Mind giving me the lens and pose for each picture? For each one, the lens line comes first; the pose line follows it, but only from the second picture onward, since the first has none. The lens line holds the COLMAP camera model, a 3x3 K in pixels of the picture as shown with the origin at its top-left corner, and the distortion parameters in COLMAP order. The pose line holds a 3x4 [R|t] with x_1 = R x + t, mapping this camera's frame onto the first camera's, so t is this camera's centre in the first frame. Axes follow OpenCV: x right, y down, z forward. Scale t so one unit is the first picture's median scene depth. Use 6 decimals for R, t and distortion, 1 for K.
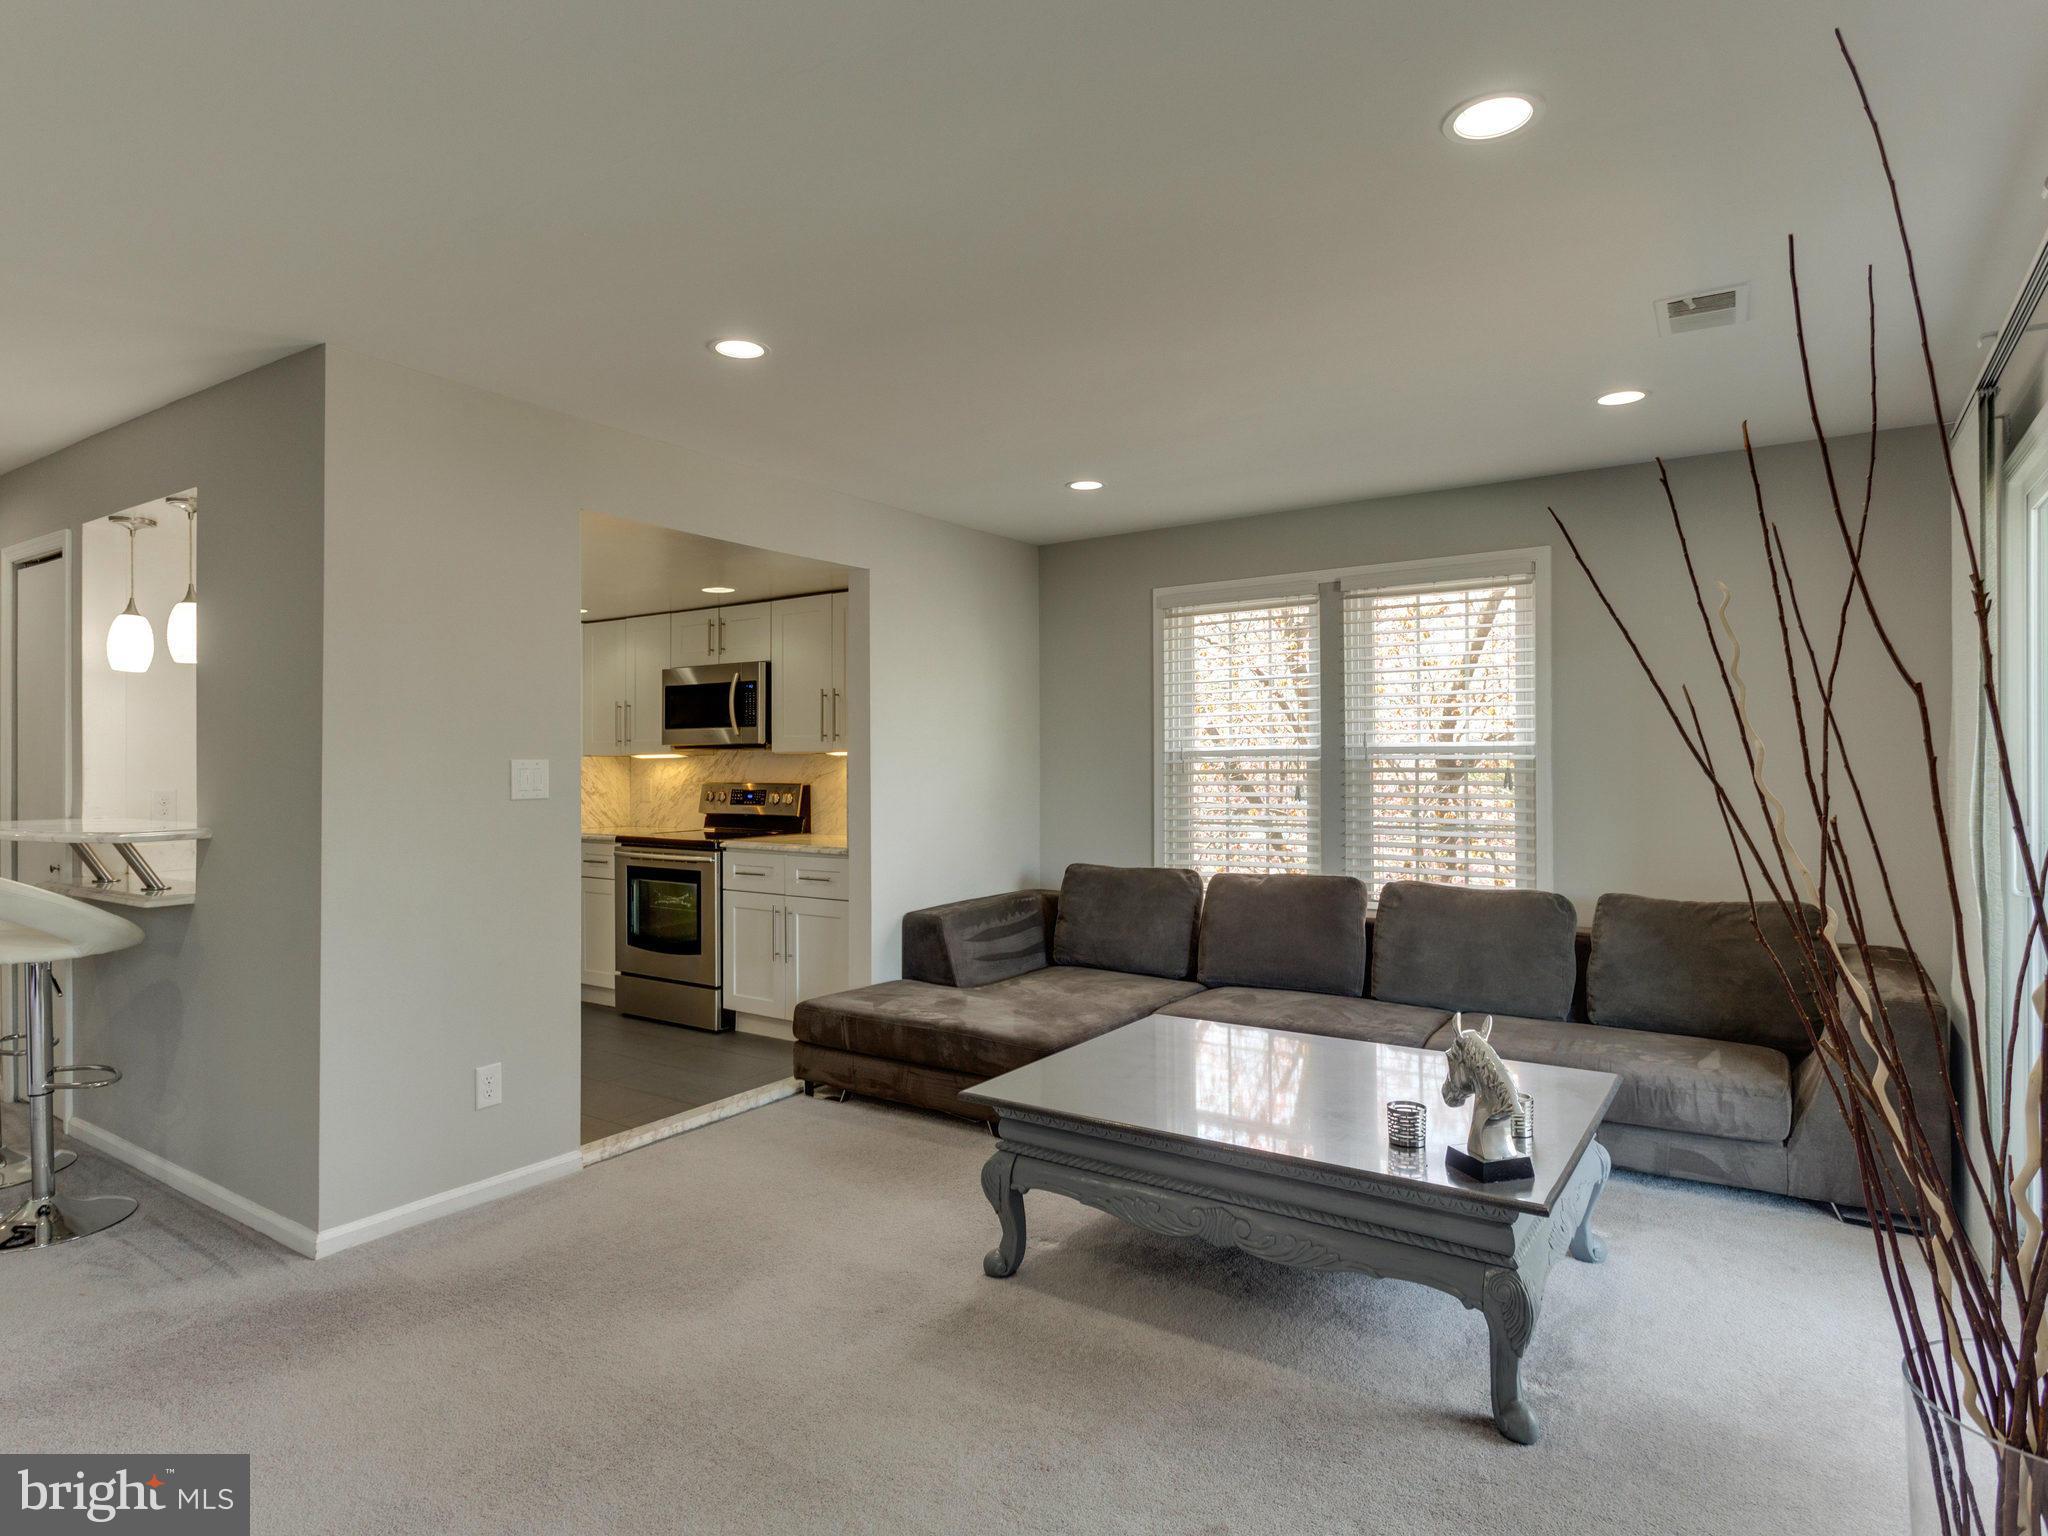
lens RADIAL K [[1128.6, 0, 1018.7], [0, 1128.6, 775.3], [0, 0, 1]] dist [0.007313, 0.001071]
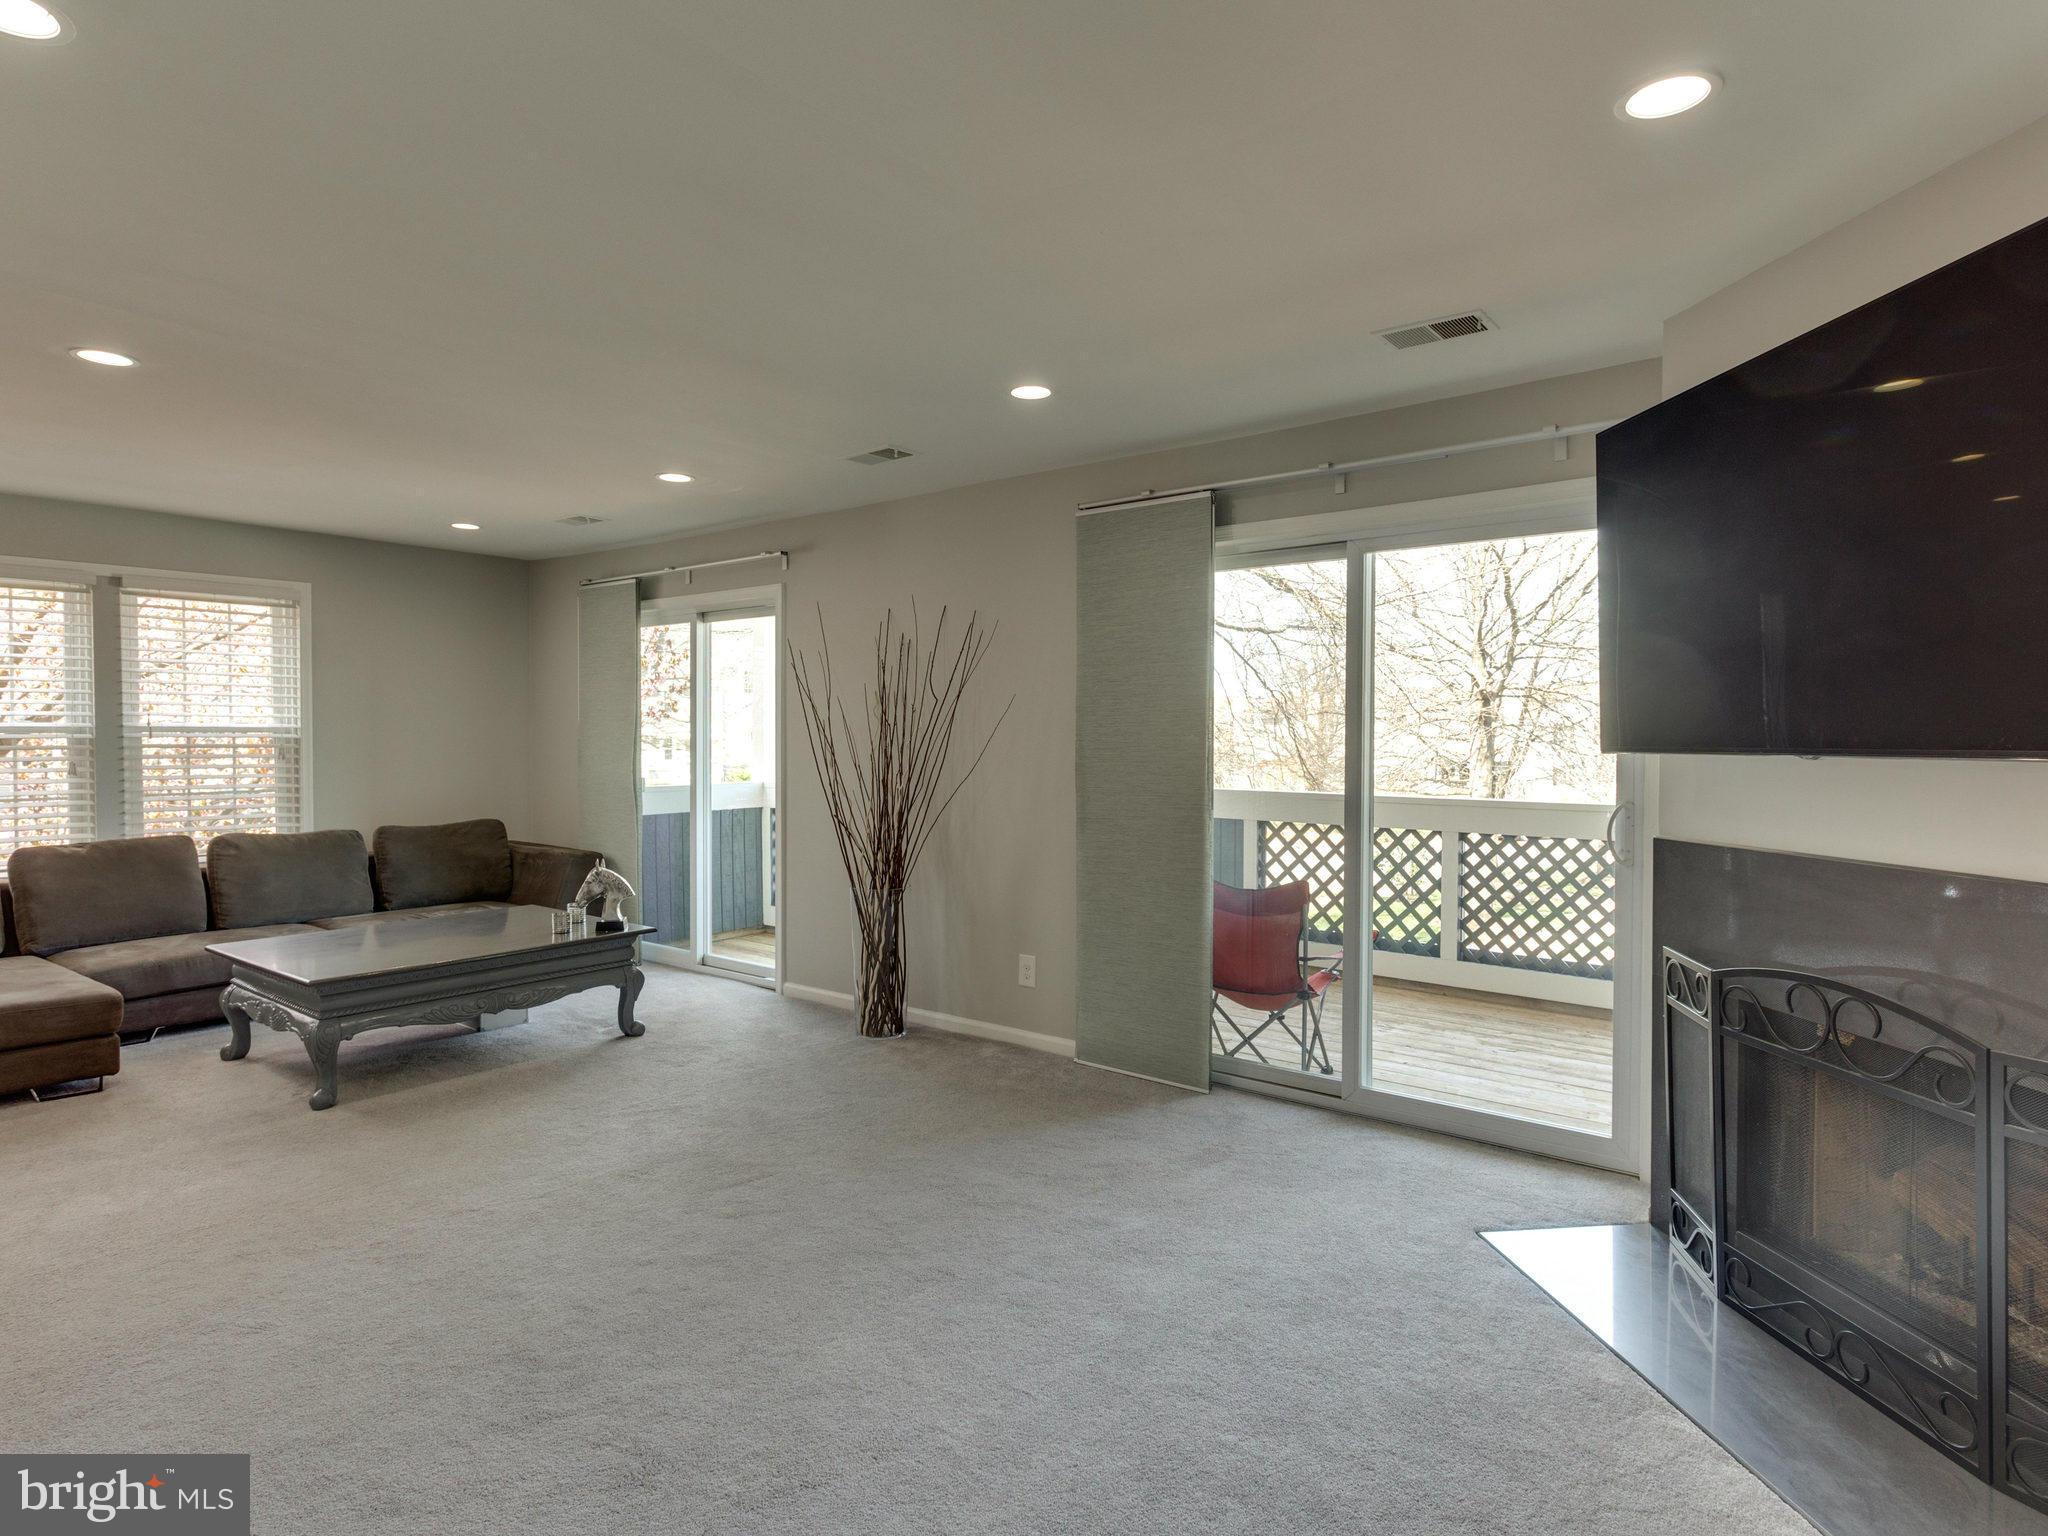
lens RADIAL K [[1128.6, 0, 1035.4], [0, 1128.6, 757.7], [0, 0, 1]] dist [0.007313, 0.001071]
pose [[0.078994, -0.015871, 0.996749, -0.824198], [0.014468, 0.999786, 0.014773, 0.003515], [-0.996770, 0.013254, 0.079206, 0.009030]]
